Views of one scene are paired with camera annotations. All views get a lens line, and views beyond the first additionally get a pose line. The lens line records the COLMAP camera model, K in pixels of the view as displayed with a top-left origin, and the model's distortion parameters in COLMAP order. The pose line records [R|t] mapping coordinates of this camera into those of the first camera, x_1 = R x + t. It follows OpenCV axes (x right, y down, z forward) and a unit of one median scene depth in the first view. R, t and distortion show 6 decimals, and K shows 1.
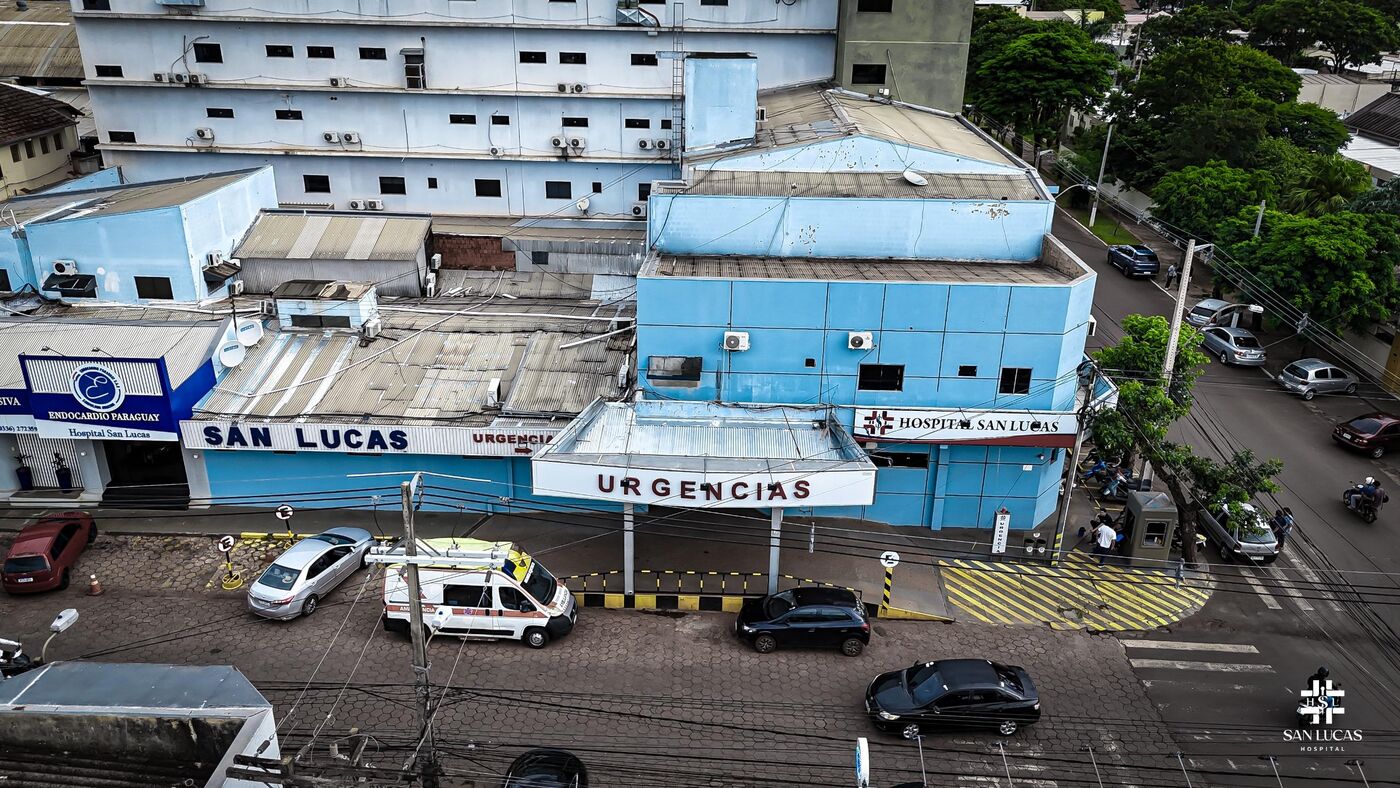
lens RADIAL K [[1044.1, 0, 700.0], [0, 1044.1, 394.0], [0, 0, 1]] dist [0.003773, 0.001598]
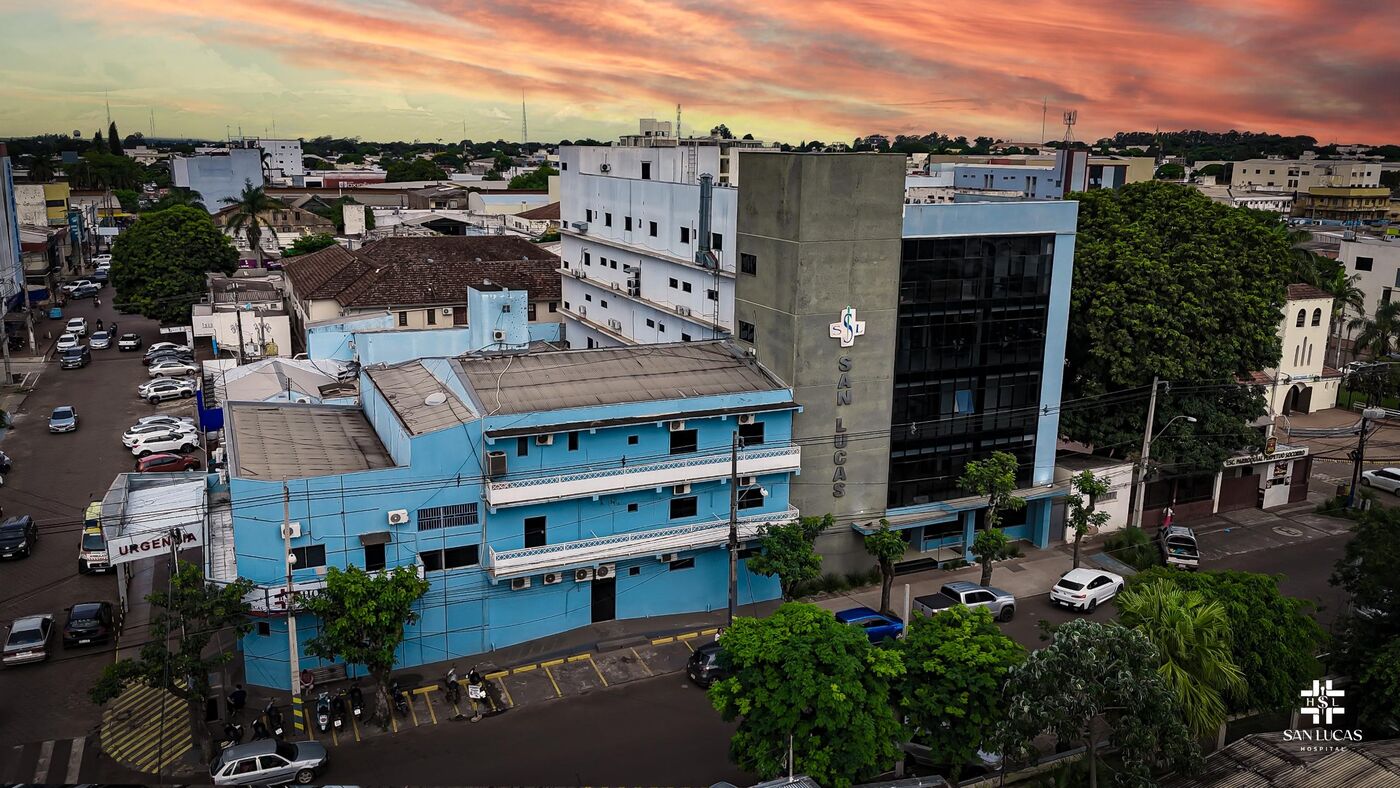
lens RADIAL K [[1044.1, 0, 700.0], [0, 1044.1, 394.0], [0, 0, 1]] dist [0.003773, 0.001598]
pose [[0.456261, 0.195056, -0.868204, 0.978725], [-0.351911, 0.935692, 0.025281, -0.251544], [0.817303, 0.293995, 0.495562, 0.473632]]
